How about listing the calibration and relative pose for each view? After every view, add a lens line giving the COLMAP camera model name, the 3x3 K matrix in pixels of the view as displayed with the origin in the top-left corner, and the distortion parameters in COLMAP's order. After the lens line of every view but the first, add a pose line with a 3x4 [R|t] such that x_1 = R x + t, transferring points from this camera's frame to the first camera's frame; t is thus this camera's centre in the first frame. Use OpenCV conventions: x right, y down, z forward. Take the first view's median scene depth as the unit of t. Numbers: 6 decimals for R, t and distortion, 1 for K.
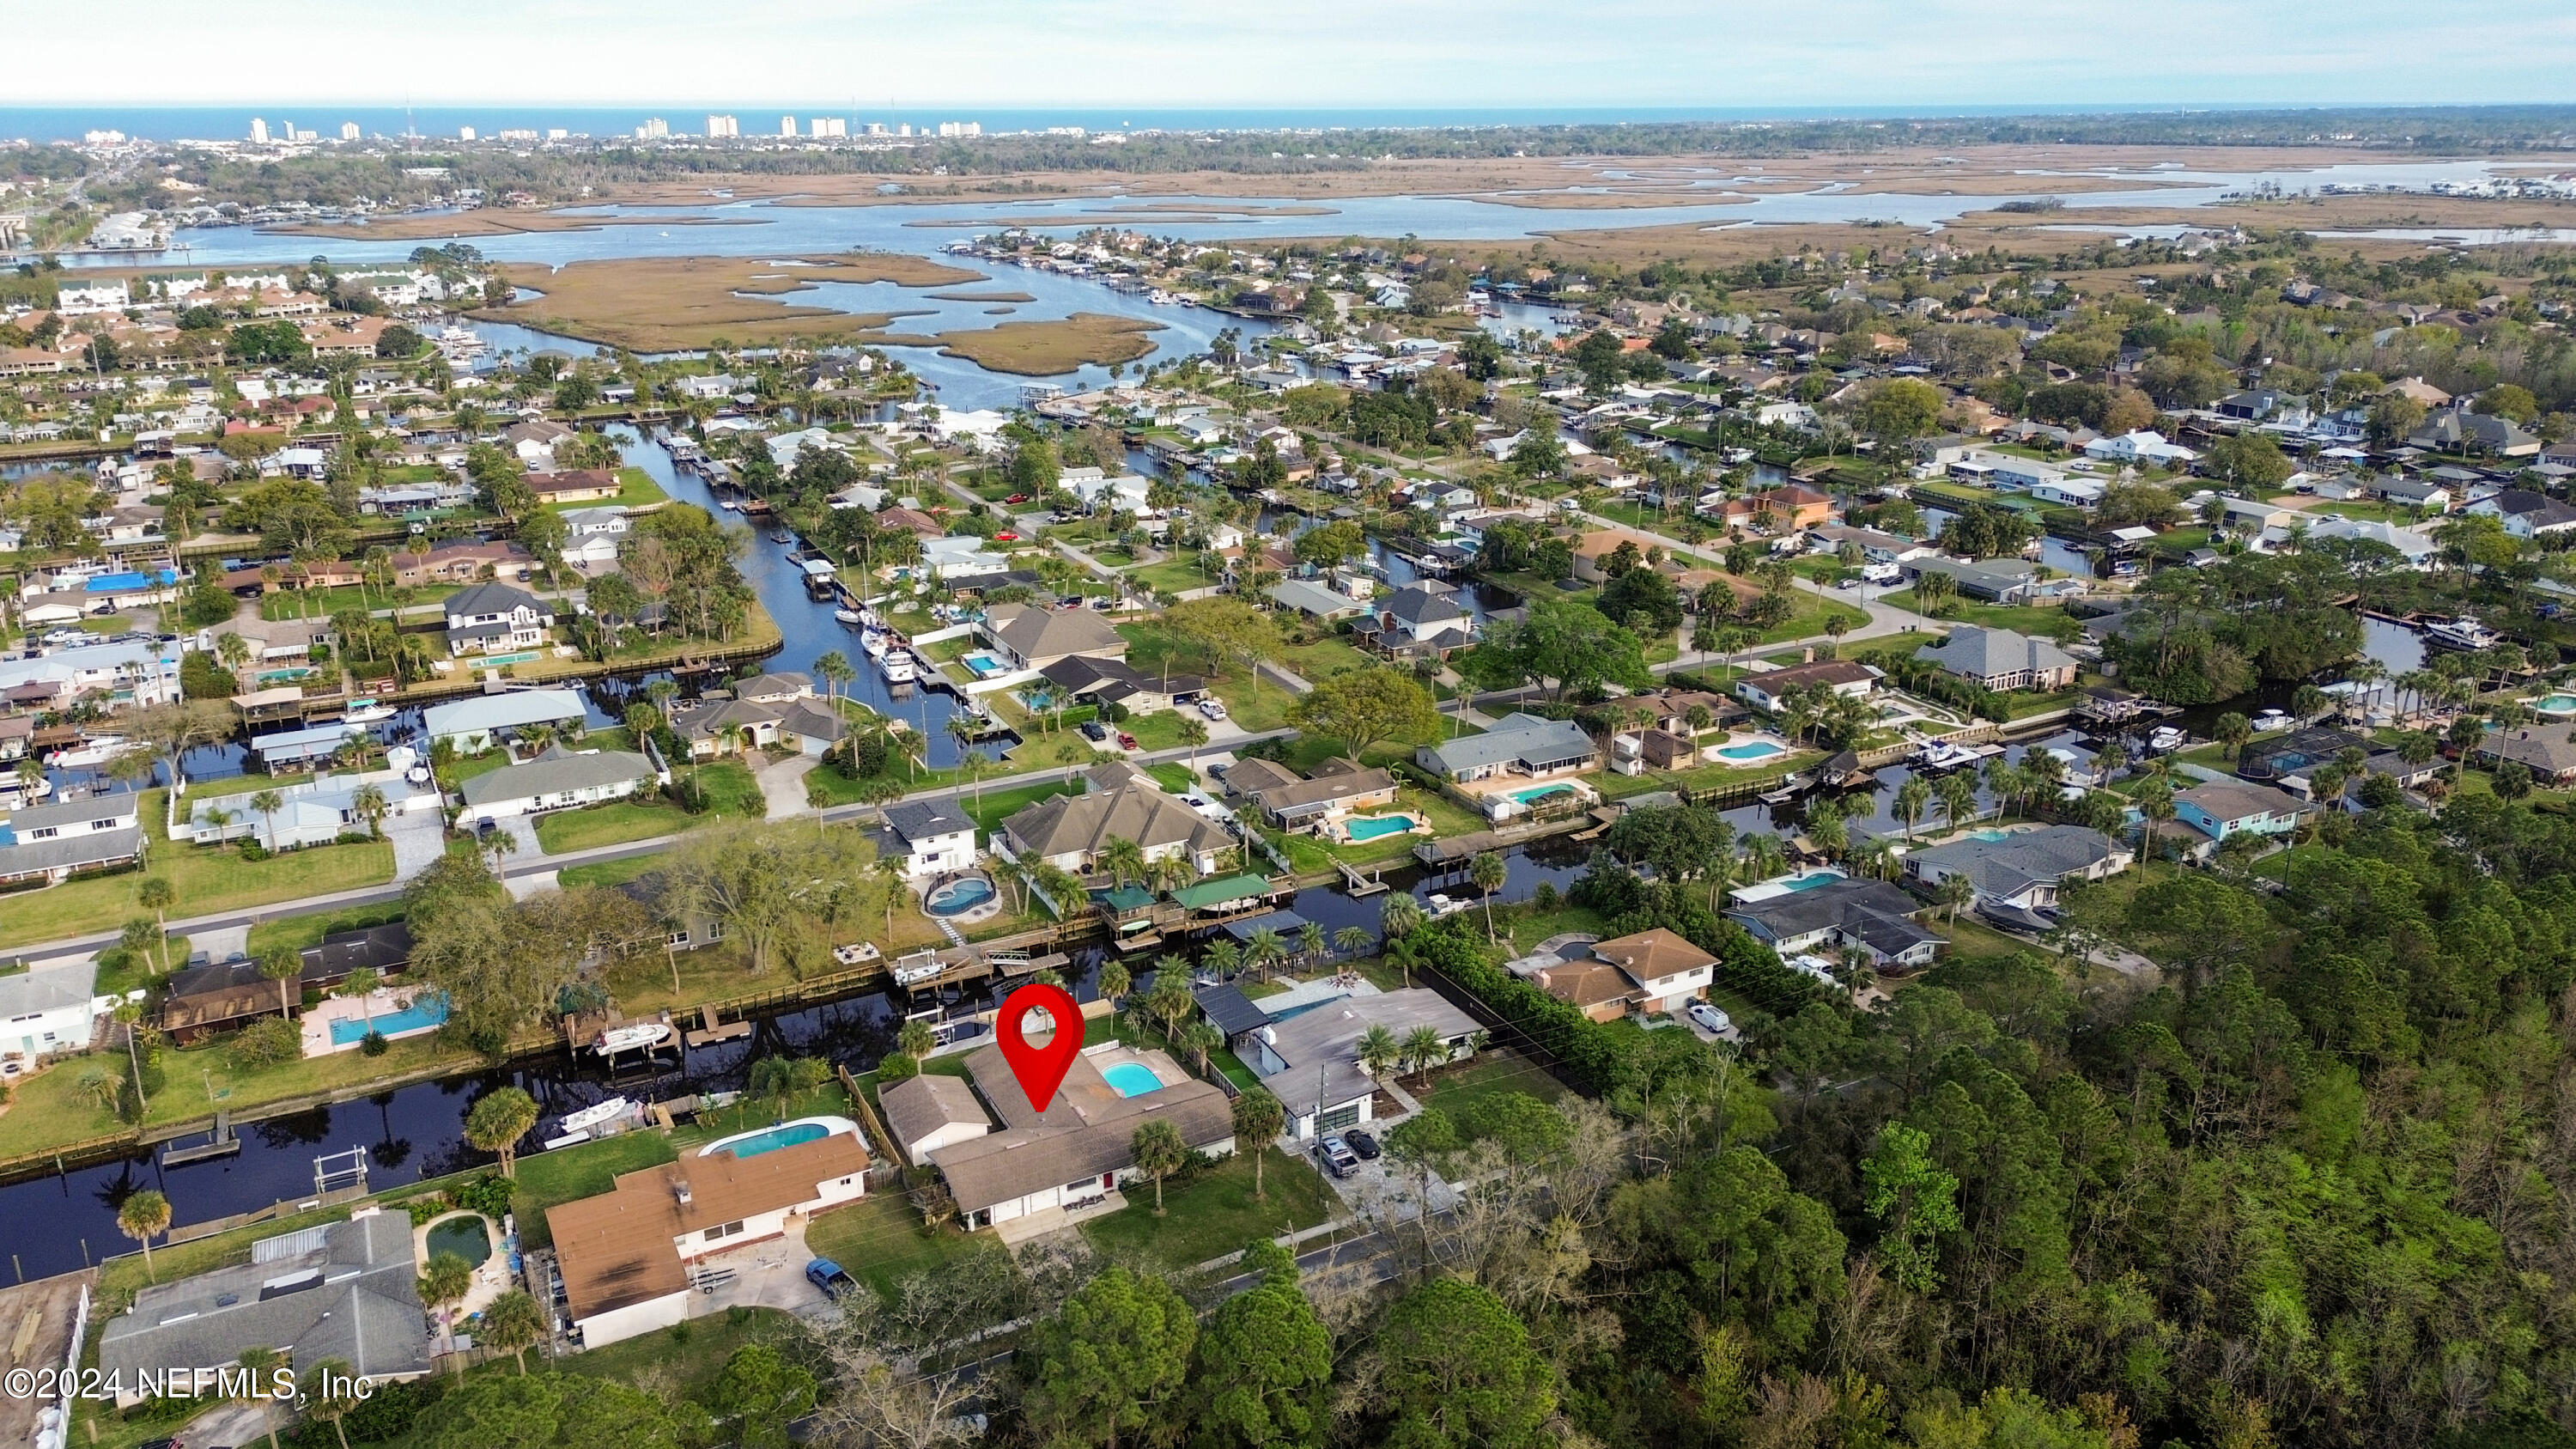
lens RADIAL K [[1837.5, 0, 1286.6], [0, 1837.5, 701.1], [0, 0, 1]] dist [0.089959, -0.101735]
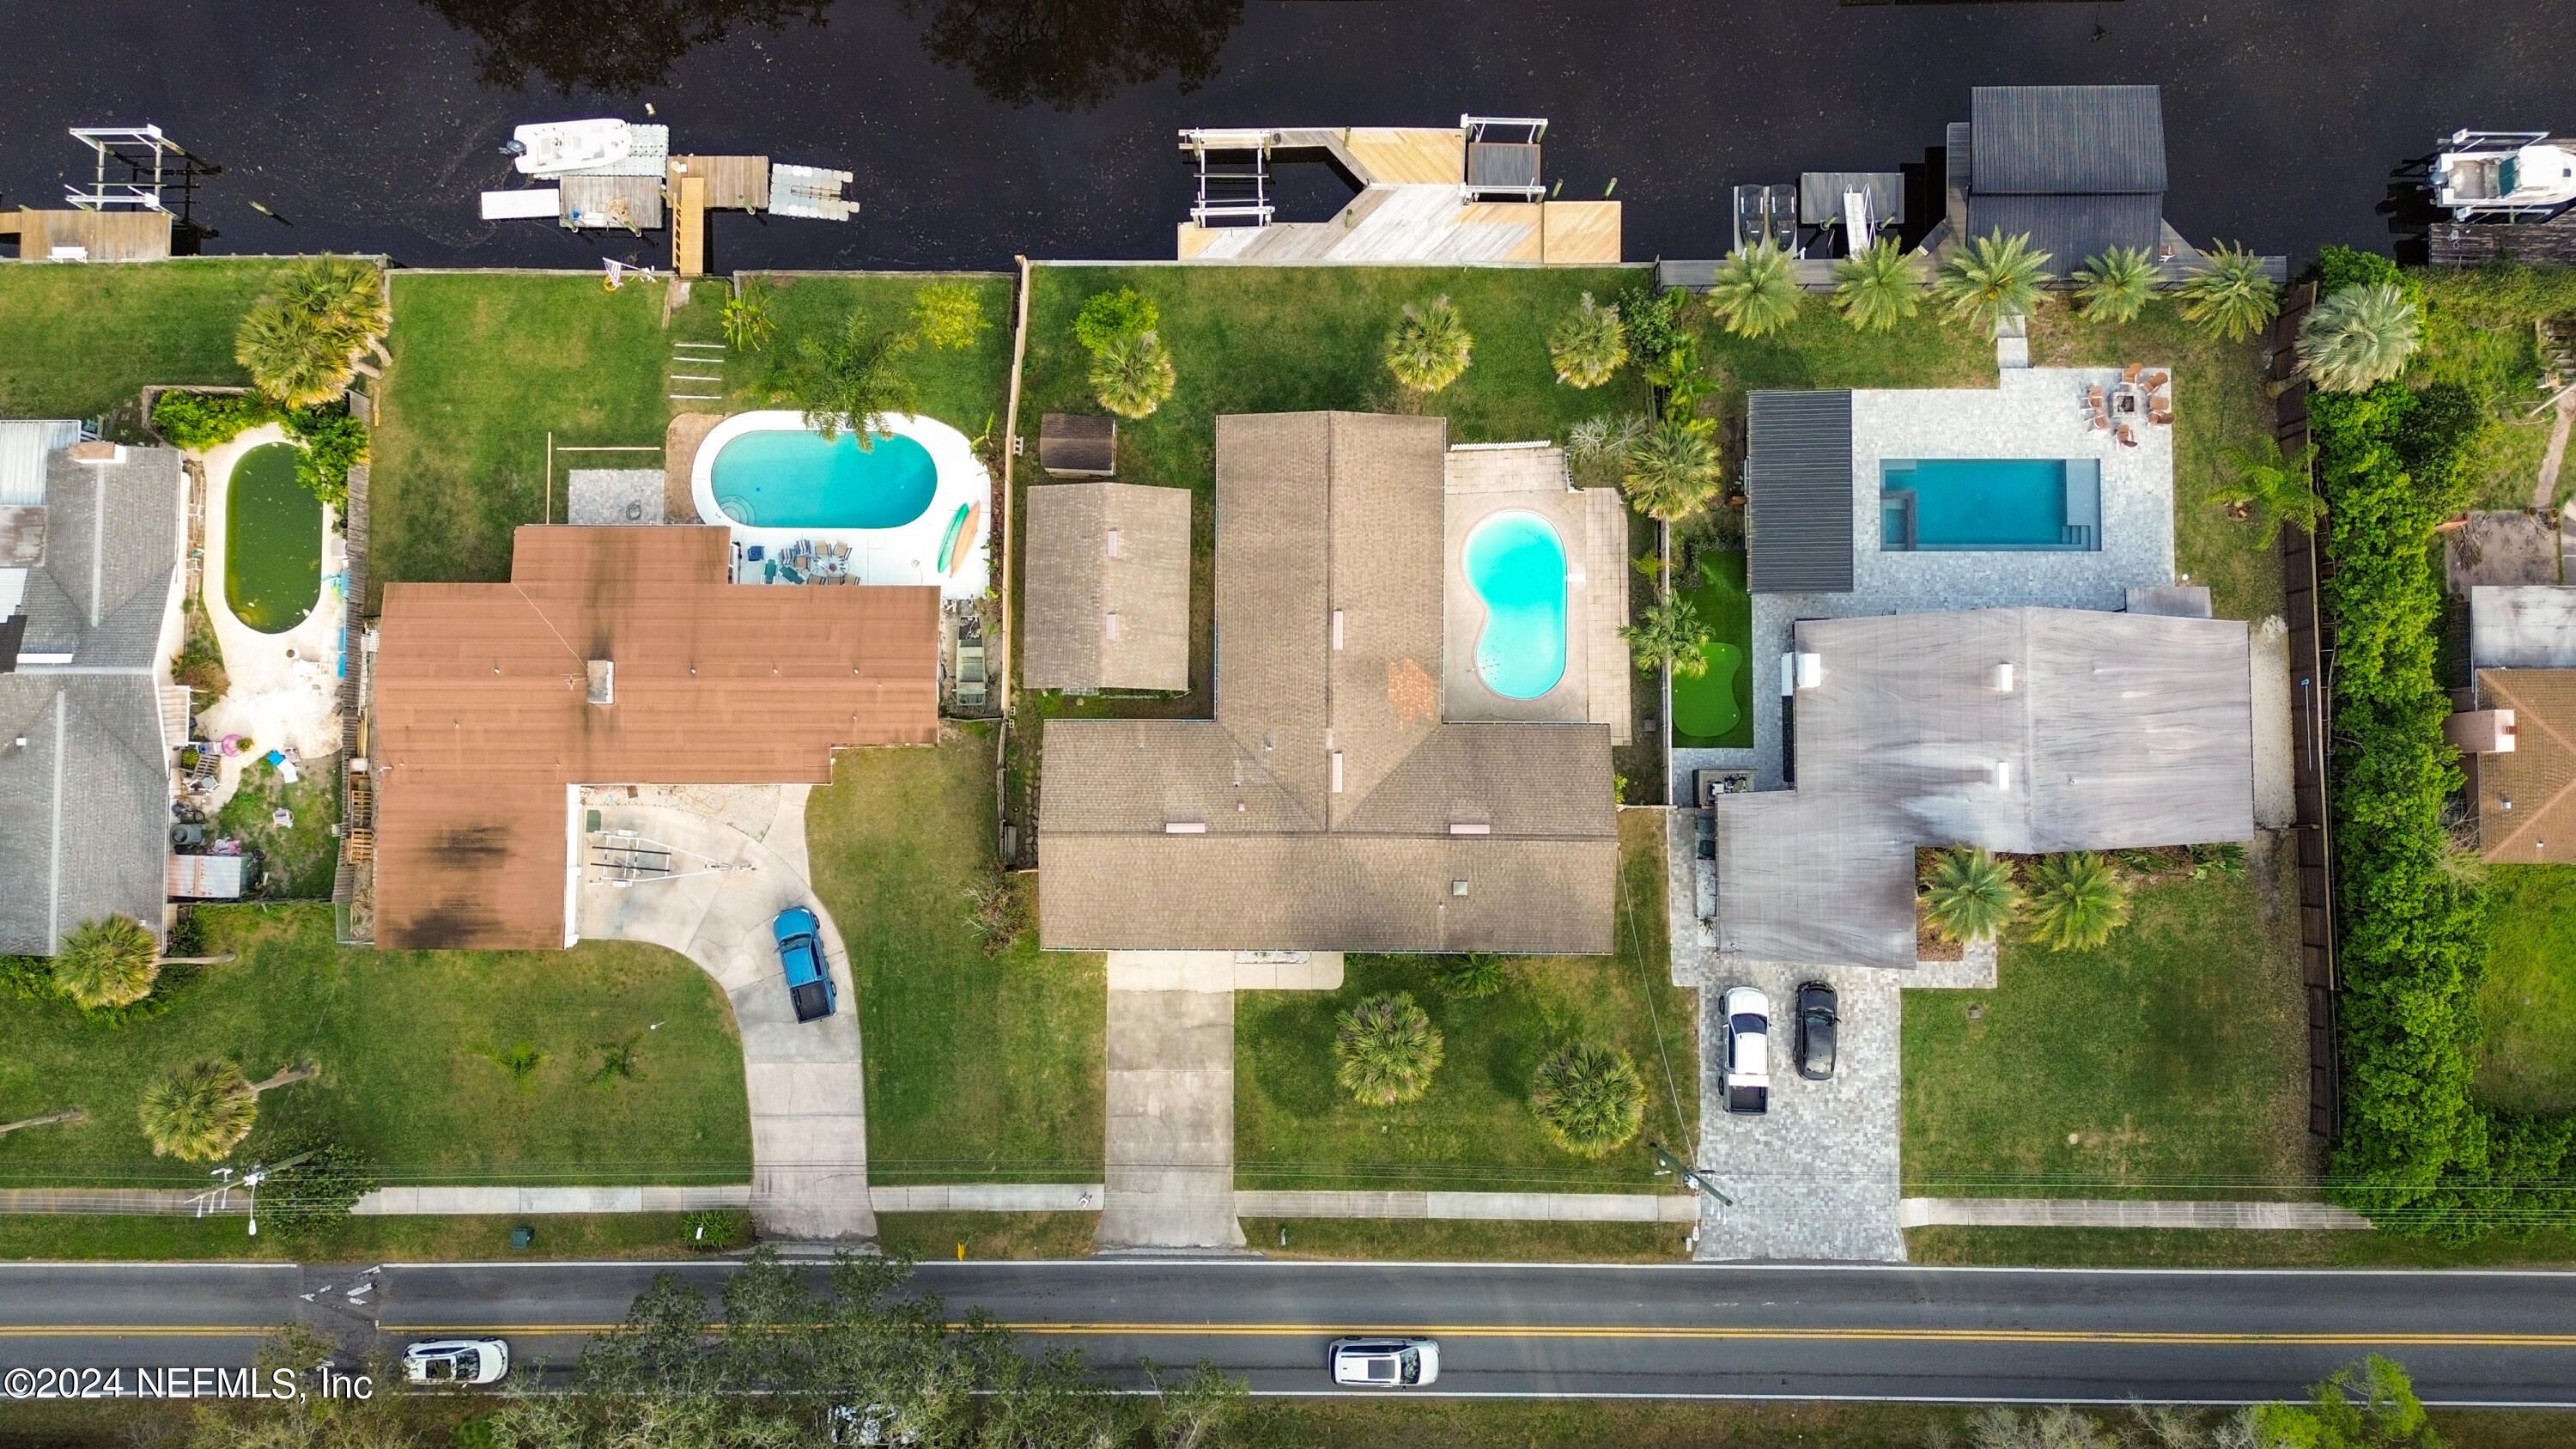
lens RADIAL K [[1812.4, 0, 1287.6], [0, 1812.4, 720.0], [0, 0, 1]] dist [0.085163, -0.092626]
pose [[0.882936, 0.468803, -0.025441, -0.069093], [-0.142725, 0.319640, 0.936728, -0.146034], [0.447273, -0.823440, 0.349132, 0.488765]]
